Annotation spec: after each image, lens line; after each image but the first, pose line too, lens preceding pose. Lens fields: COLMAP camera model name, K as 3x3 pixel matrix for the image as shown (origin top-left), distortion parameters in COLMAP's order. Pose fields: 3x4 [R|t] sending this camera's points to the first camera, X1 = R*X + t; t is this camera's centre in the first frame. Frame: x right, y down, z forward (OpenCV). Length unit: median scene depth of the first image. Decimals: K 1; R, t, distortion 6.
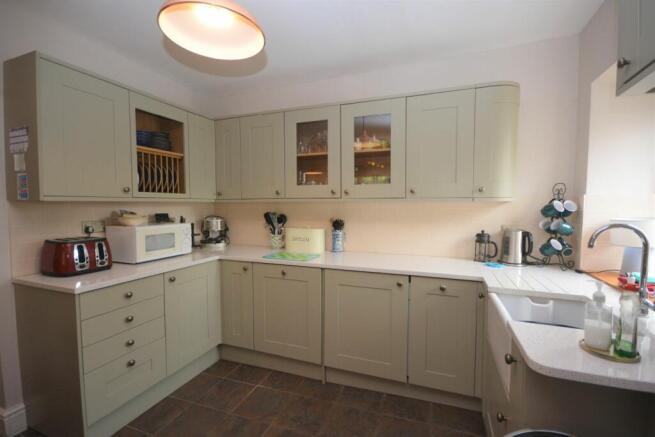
lens RADIAL K [[287.8, 0, 328.7], [0, 287.8, 218.9], [0, 0, 1]] dist [-0.010182, -0.000793]
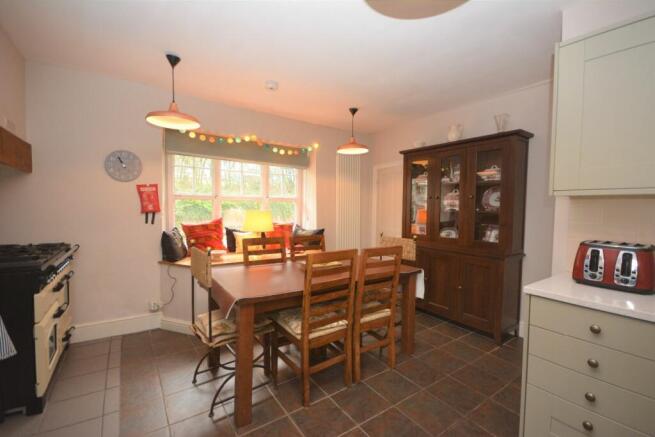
lens RADIAL K [[287.8, 0, 328.7], [0, 287.8, 218.9], [0, 0, 1]] dist [-0.010182, -0.000793]
pose [[-0.564030, 0.033273, -0.825084, 0.173081], [-0.051995, 0.995774, 0.075700, -0.013399], [0.824116, 0.085597, -0.559916, 0.636460]]
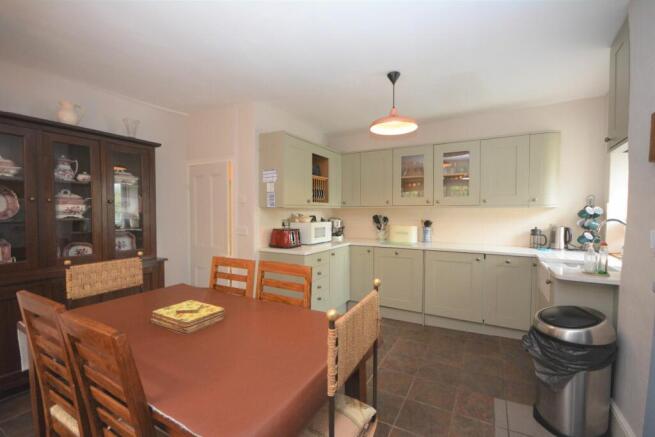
lens RADIAL K [[284.7, 0, 328.2], [0, 284.7, 217.3], [0, 0, 1]] dist [-0.002511, -0.000684]
pose [[0.988219, 0.004136, -0.152988, -0.301527], [-0.008358, 0.999602, -0.026959, 0.038724], [0.152816, 0.027920, 0.987860, -0.623784]]
